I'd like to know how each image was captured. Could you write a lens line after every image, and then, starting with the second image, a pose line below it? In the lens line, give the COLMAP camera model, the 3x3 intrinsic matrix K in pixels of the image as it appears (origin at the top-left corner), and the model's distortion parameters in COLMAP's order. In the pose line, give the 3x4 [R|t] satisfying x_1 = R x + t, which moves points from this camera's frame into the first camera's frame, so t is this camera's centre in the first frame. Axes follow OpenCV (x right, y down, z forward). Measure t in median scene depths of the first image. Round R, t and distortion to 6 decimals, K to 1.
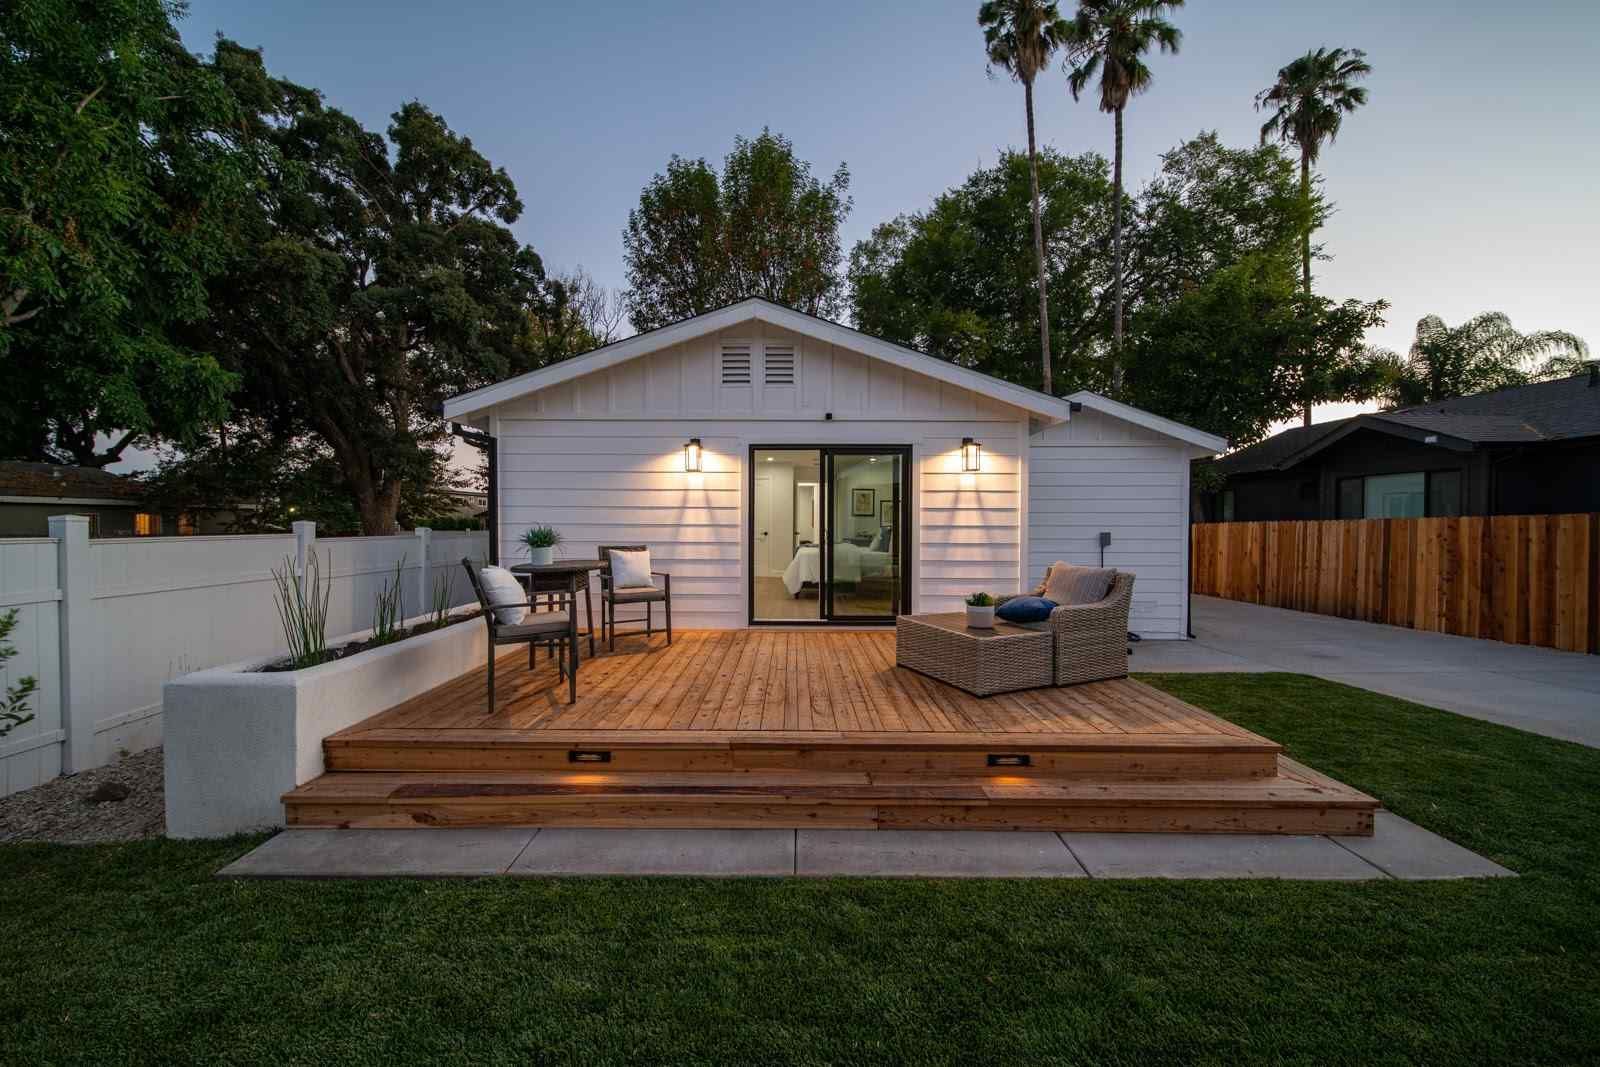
lens RADIAL K [[566.6, 0, 800.0], [0, 566.6, 533.5], [0, 0, 1]] dist [-0.000142, -0.000073]
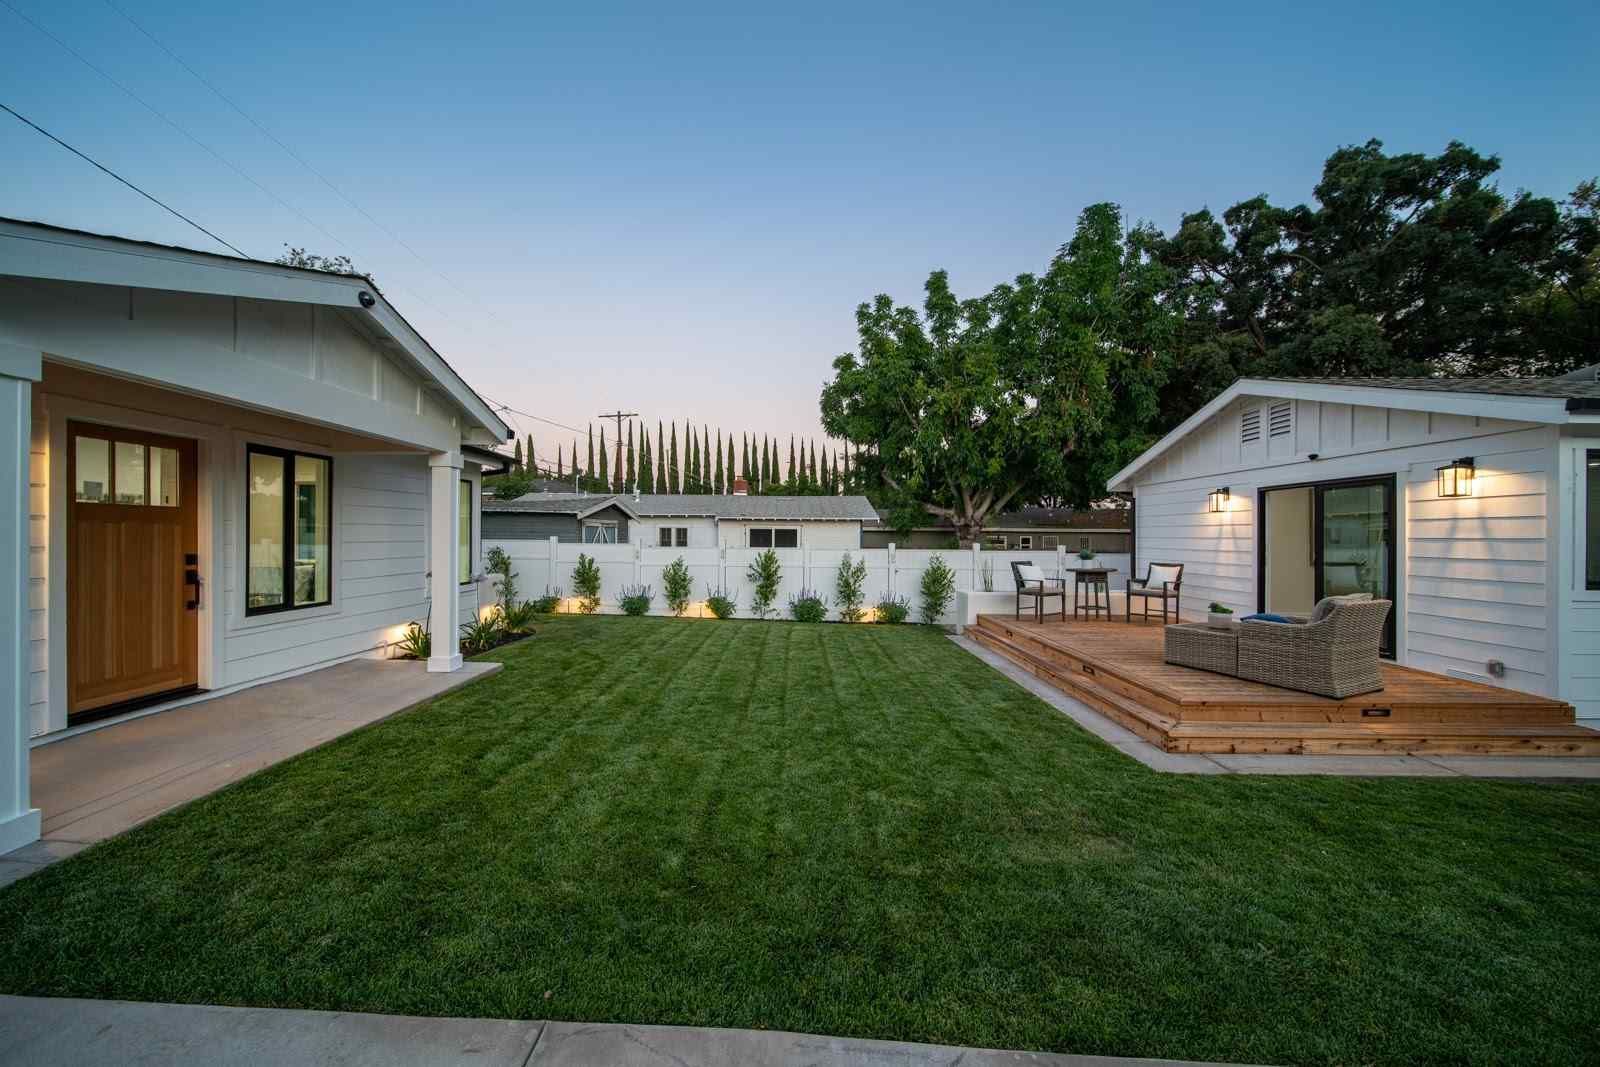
lens RADIAL K [[716.7, 0, 800.0], [0, 716.7, 533.5], [0, 0, 1]] dist [-0.004032, -0.000669]
pose [[0.018579, -0.003438, -0.999821, 1.479097], [-0.023264, 0.999722, -0.003870, -0.026111], [0.999557, 0.023332, 0.018494, -0.042146]]
